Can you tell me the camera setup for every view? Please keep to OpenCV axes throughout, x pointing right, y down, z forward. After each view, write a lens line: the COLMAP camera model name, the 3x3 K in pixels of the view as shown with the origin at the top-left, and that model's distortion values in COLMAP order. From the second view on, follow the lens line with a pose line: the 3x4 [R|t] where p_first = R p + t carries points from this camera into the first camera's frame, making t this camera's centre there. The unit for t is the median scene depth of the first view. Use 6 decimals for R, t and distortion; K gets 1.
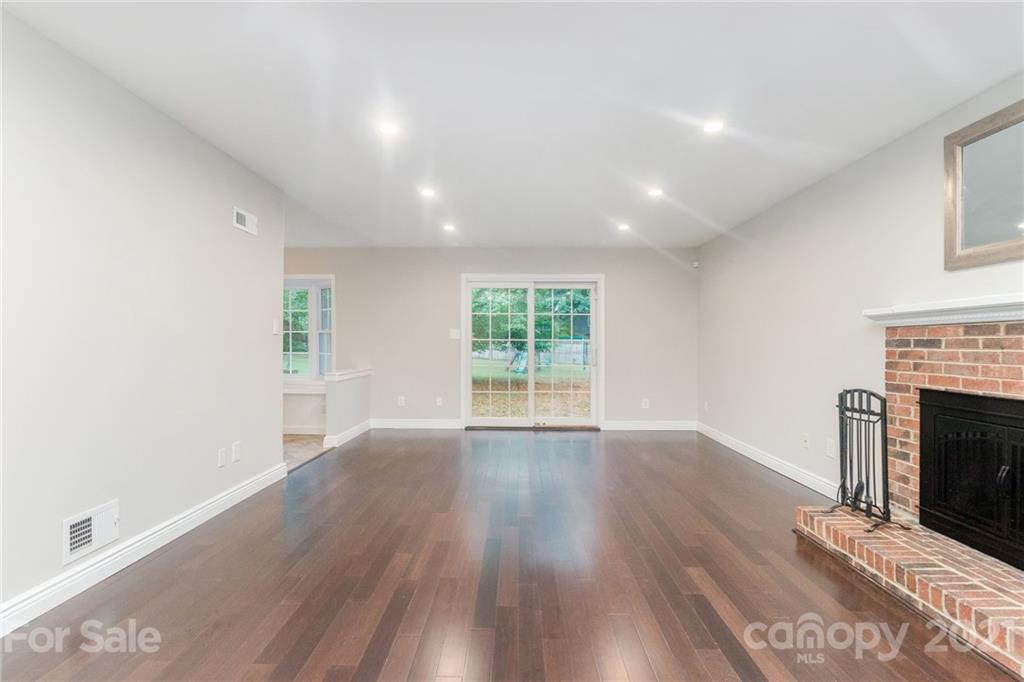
lens RADIAL K [[506.8, 0, 509.9], [0, 506.8, 345.3], [0, 0, 1]] dist [-0.003059, -0.000337]
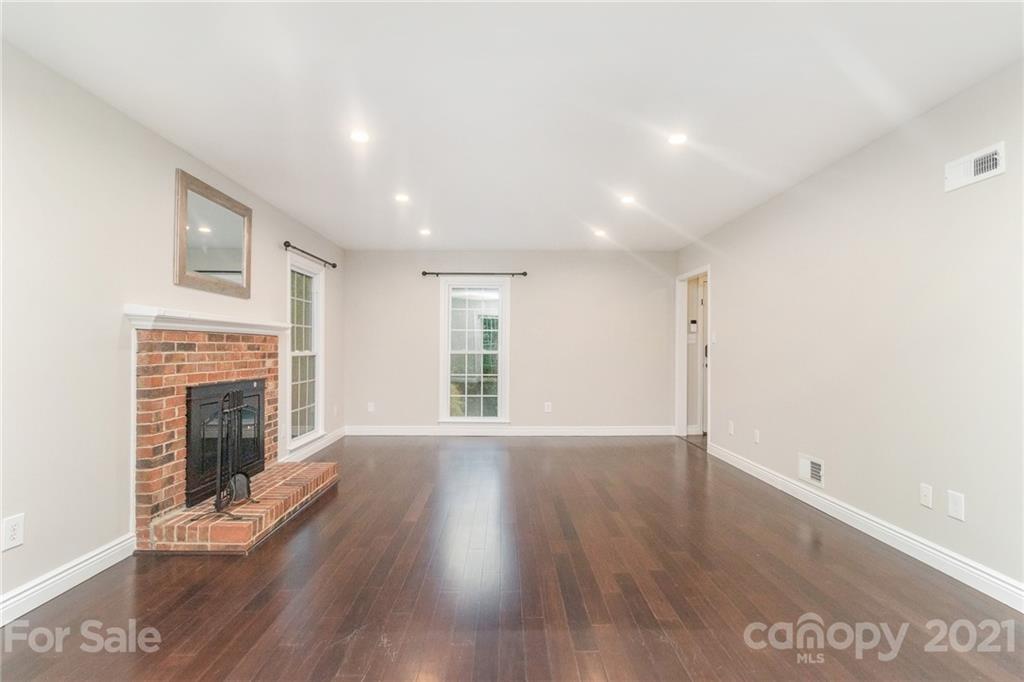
lens RADIAL K [[506.8, 0, 509.9], [0, 506.8, 345.3], [0, 0, 1]] dist [-0.003059, -0.000337]
pose [[-0.999703, -0.007257, -0.023249, 0.127177], [-0.007157, 0.999965, -0.004358, -0.007657], [0.023280, -0.004190, -0.999720, 2.124491]]
